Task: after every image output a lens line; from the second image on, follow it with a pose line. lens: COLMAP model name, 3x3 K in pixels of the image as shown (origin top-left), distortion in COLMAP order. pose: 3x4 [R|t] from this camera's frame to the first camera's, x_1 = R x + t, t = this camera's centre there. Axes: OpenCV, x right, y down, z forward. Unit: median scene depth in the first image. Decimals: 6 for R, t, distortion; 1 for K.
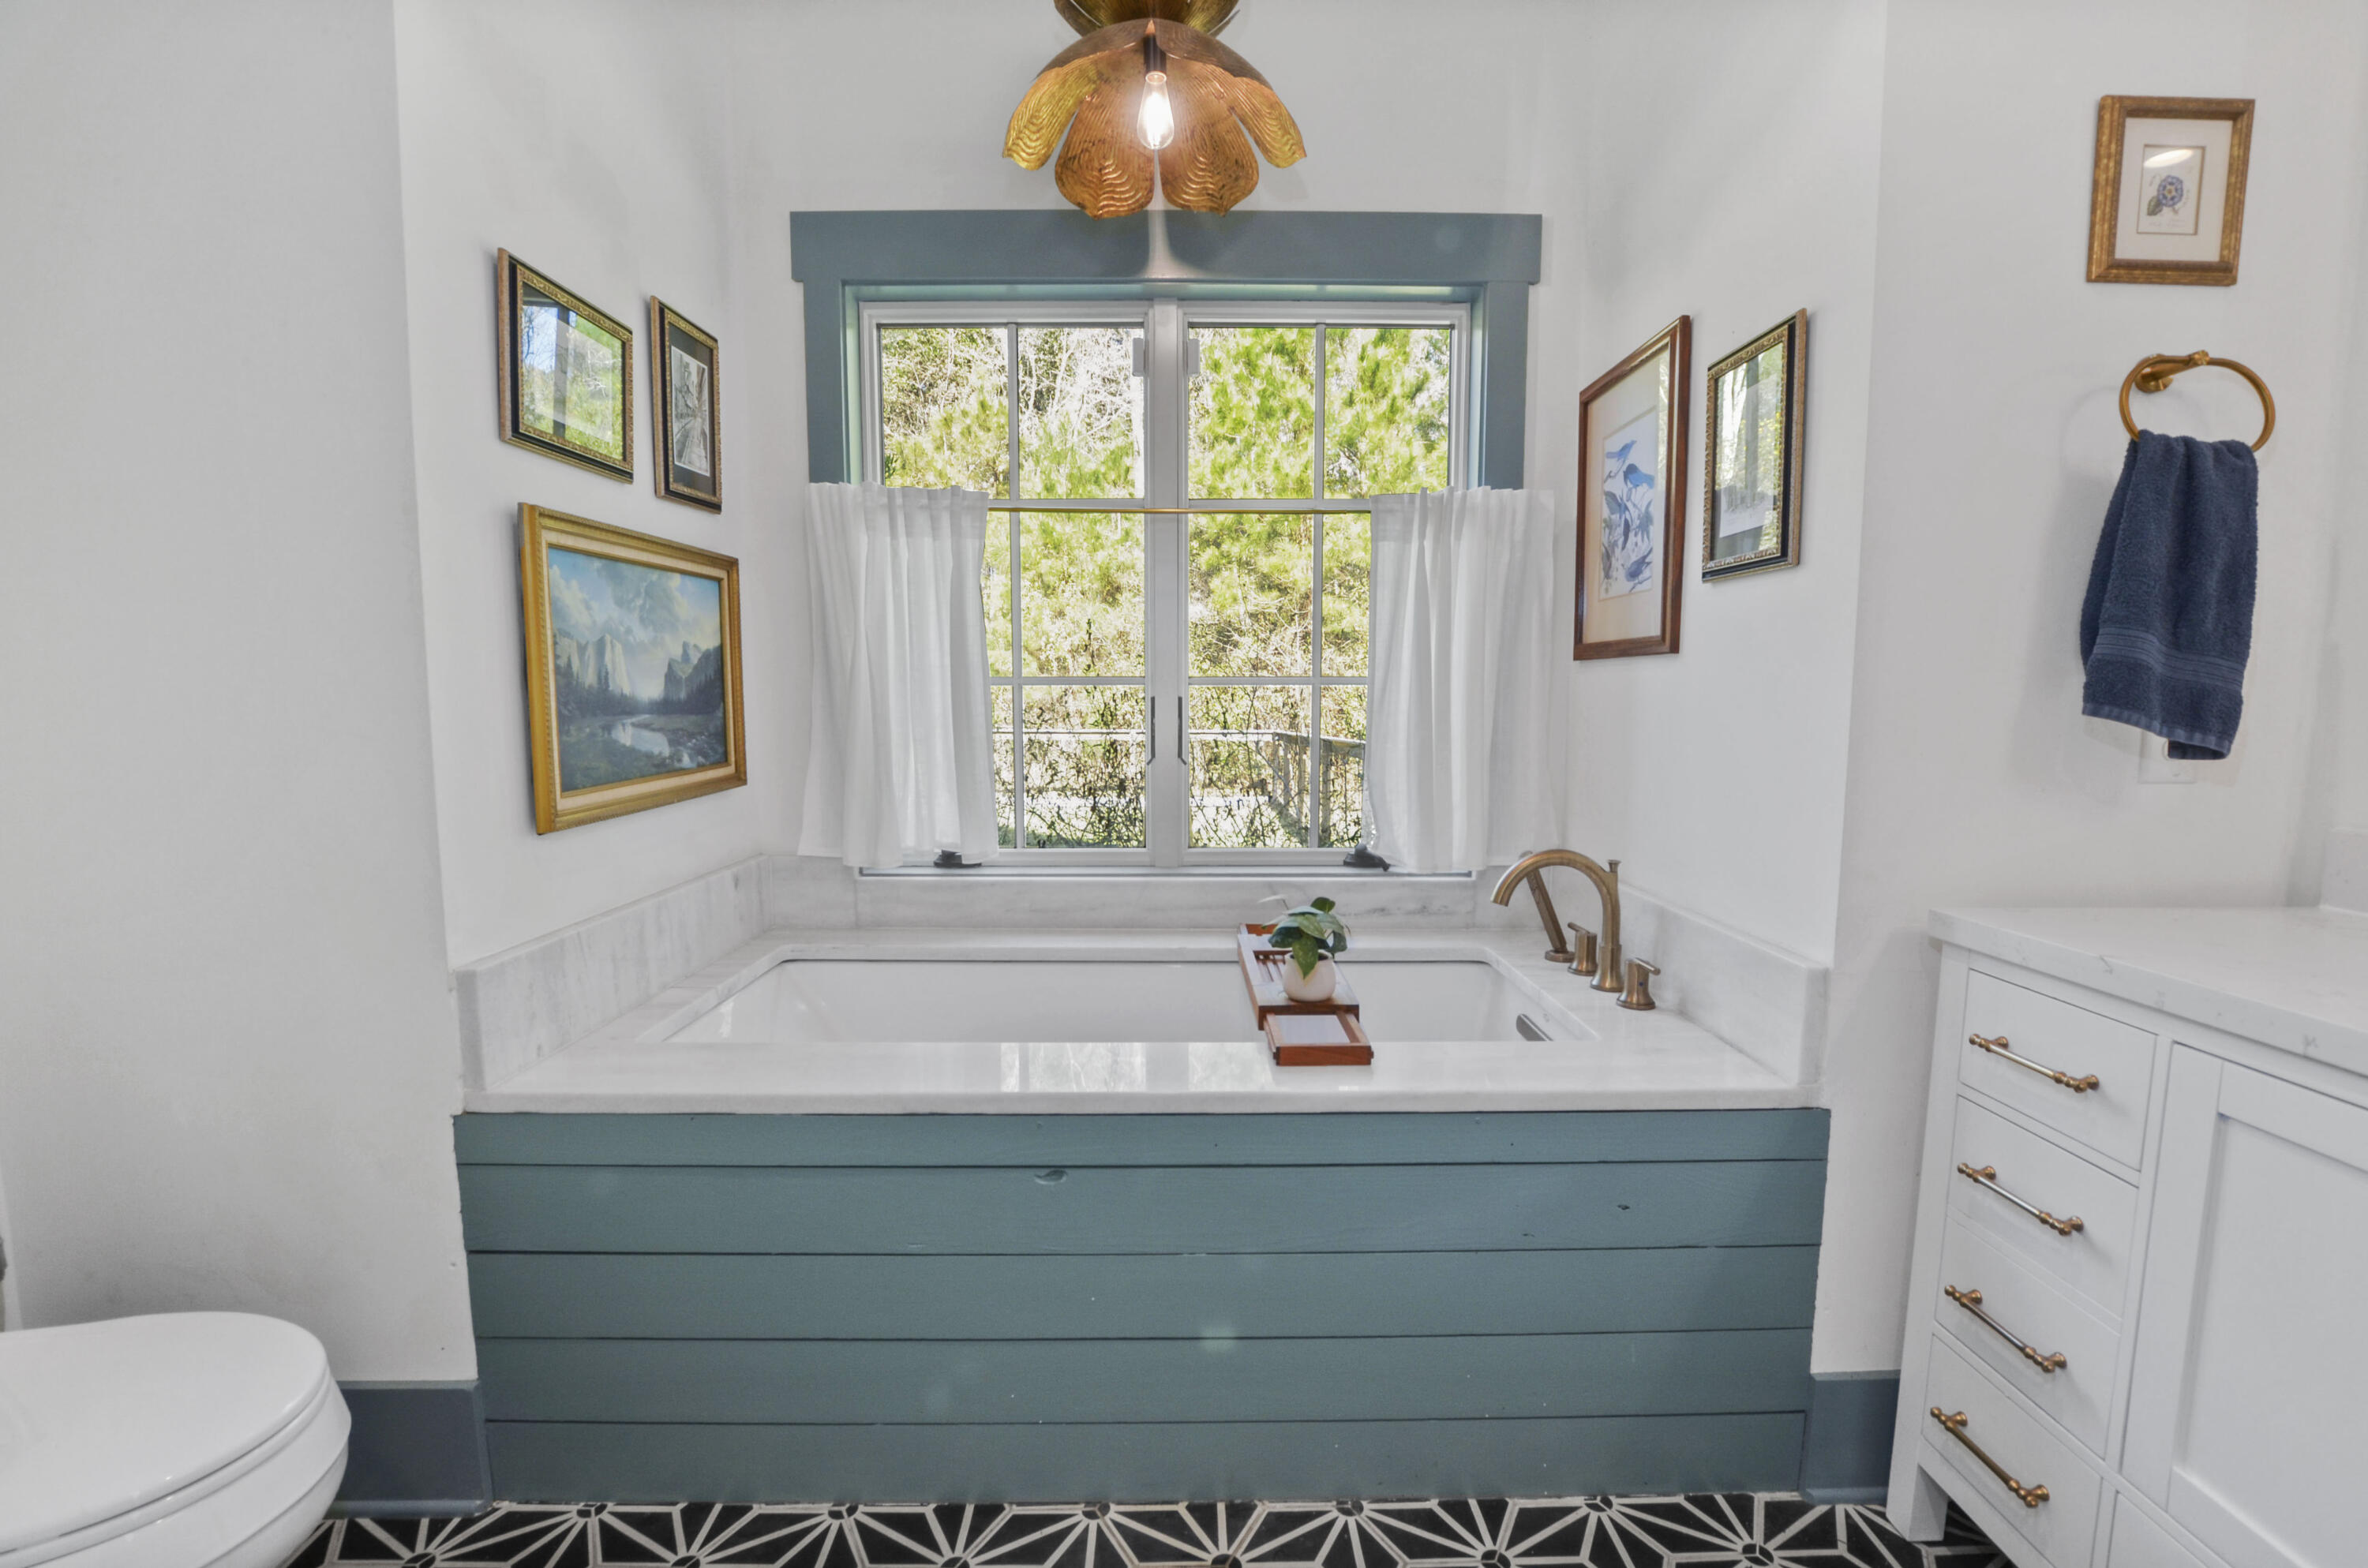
lens RADIAL K [[1083.0, 0, 1186.6], [0, 1083.0, 801.2], [0, 0, 1]] dist [-0.023795, 0.000308]
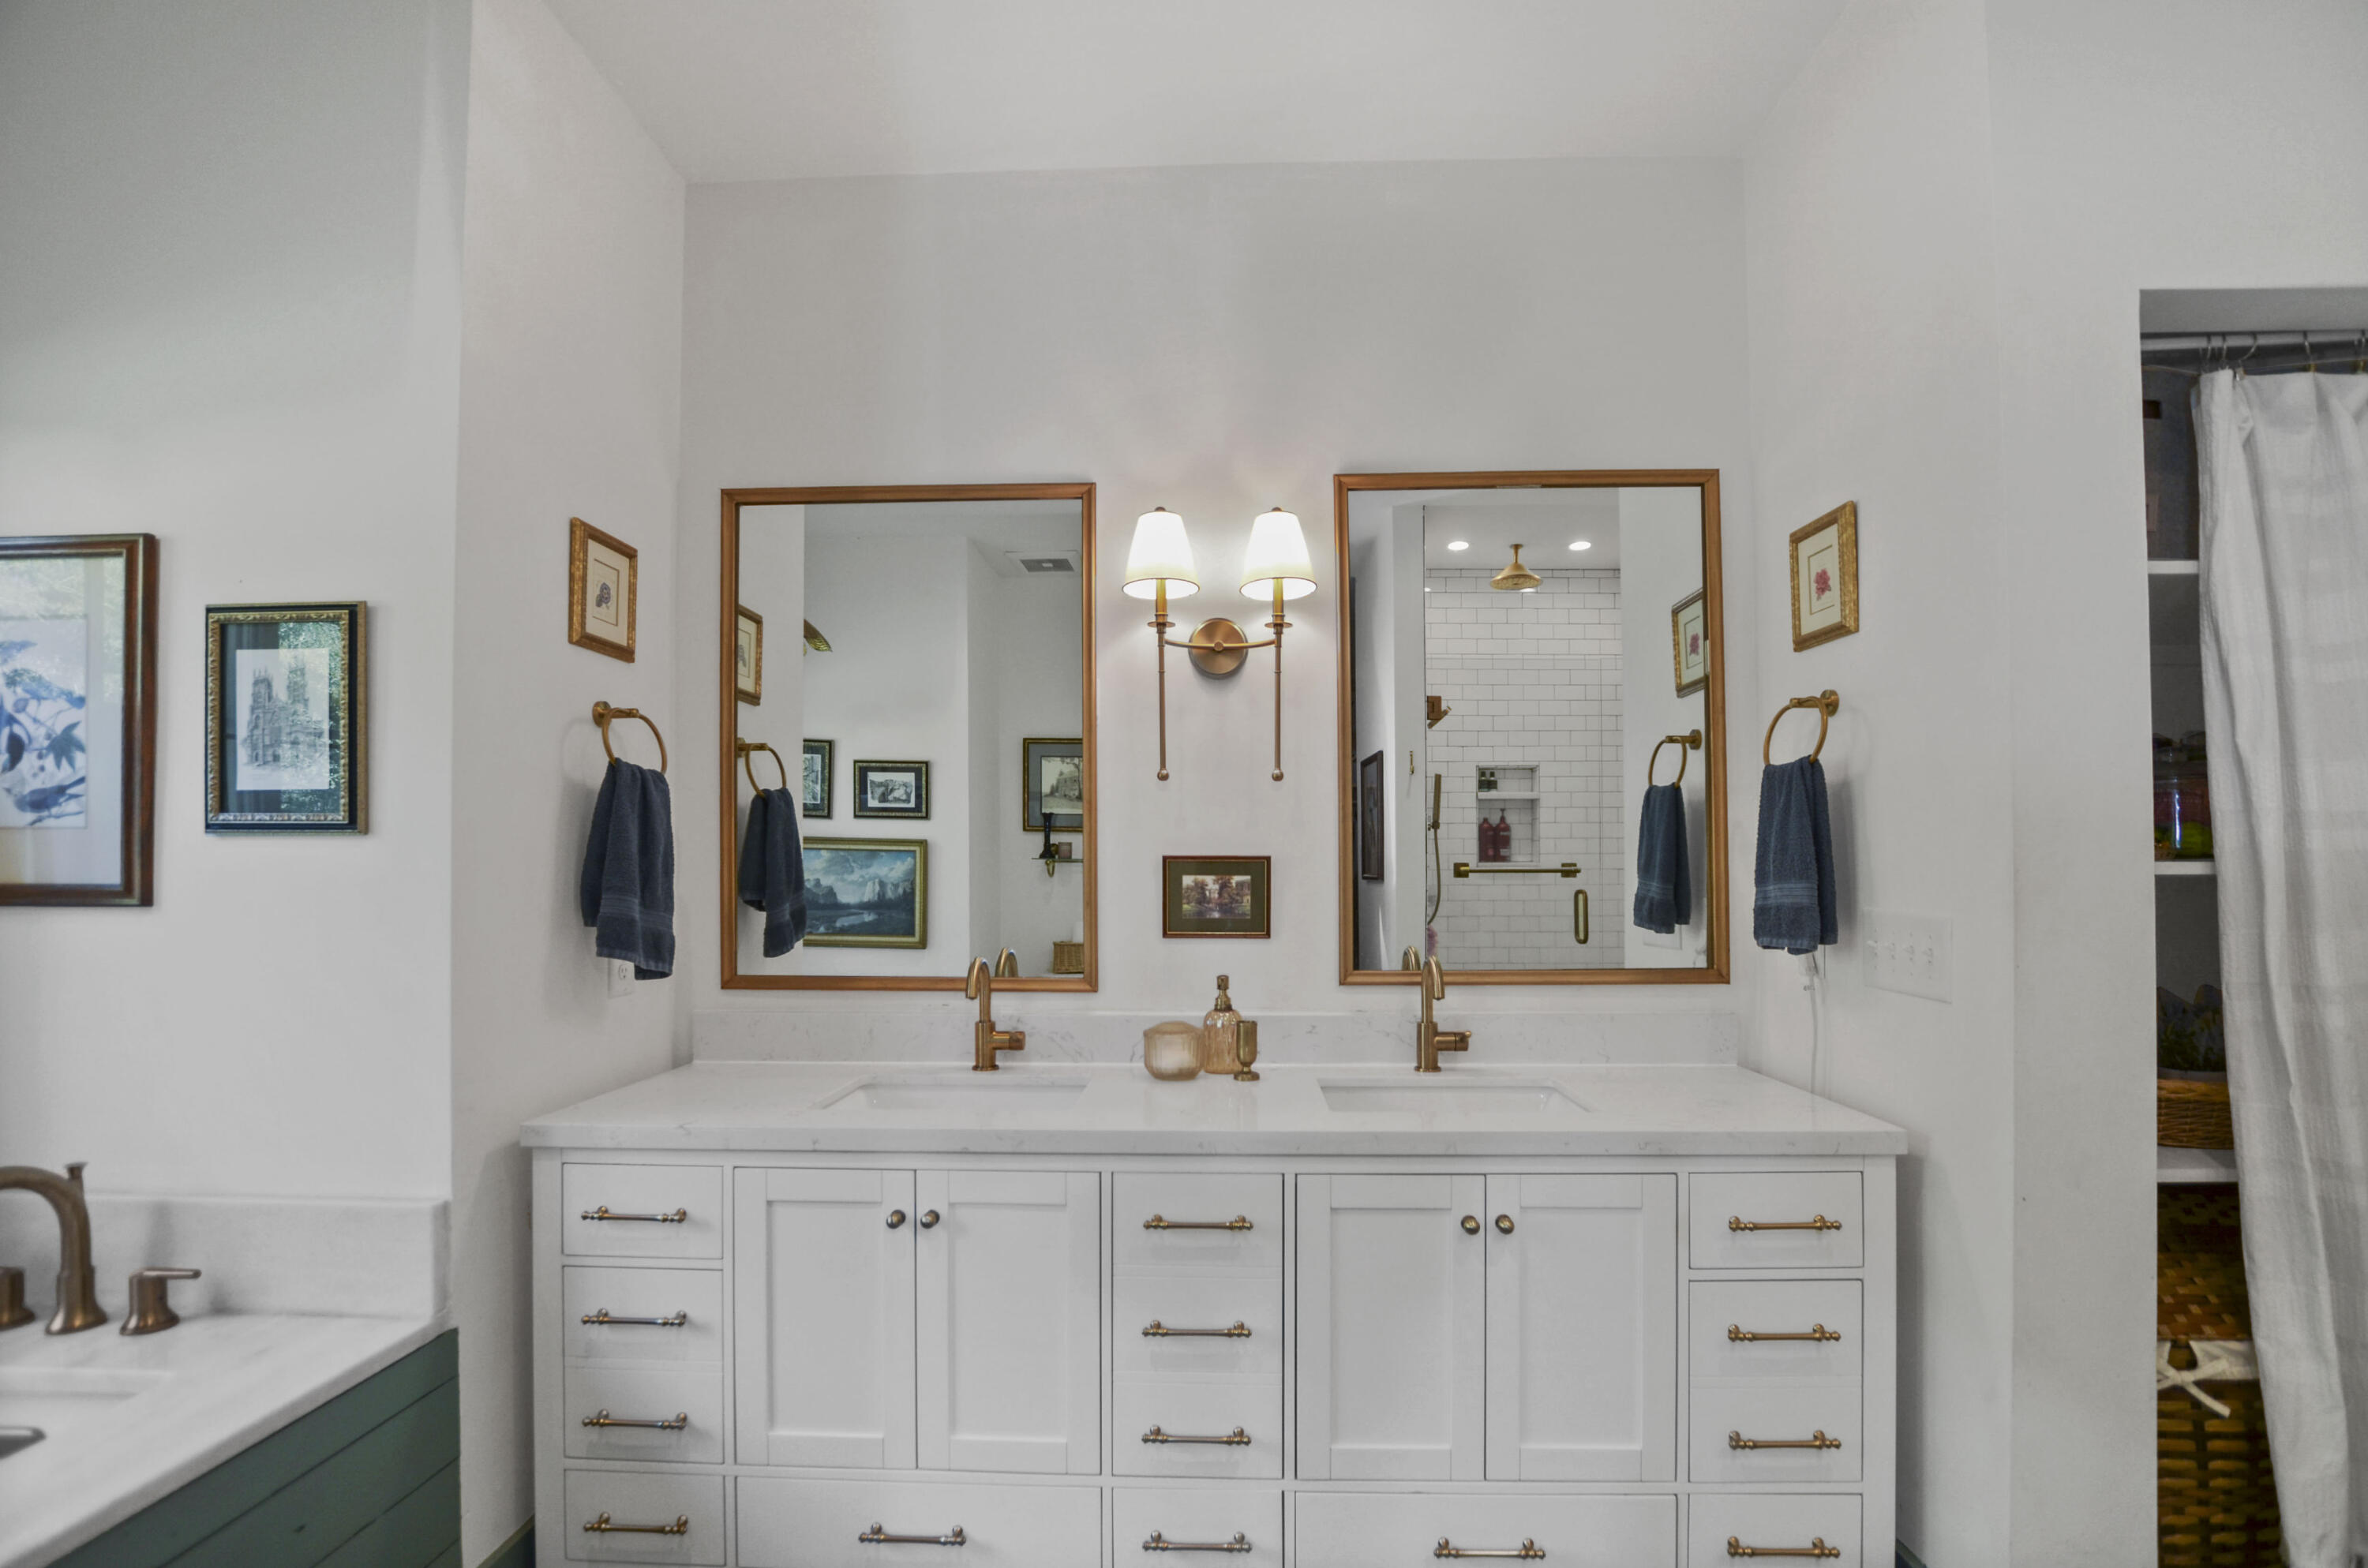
lens RADIAL K [[1061.5, 0, 1192.3], [0, 1061.5, 828.1], [0, 0, 1]] dist [-0.025632, 0.000583]
pose [[0.054858, 0.033078, 0.997946, -0.477855], [0.102056, 0.994031, -0.038558, -0.113045], [-0.993265, 0.103962, 0.051155, 0.143818]]
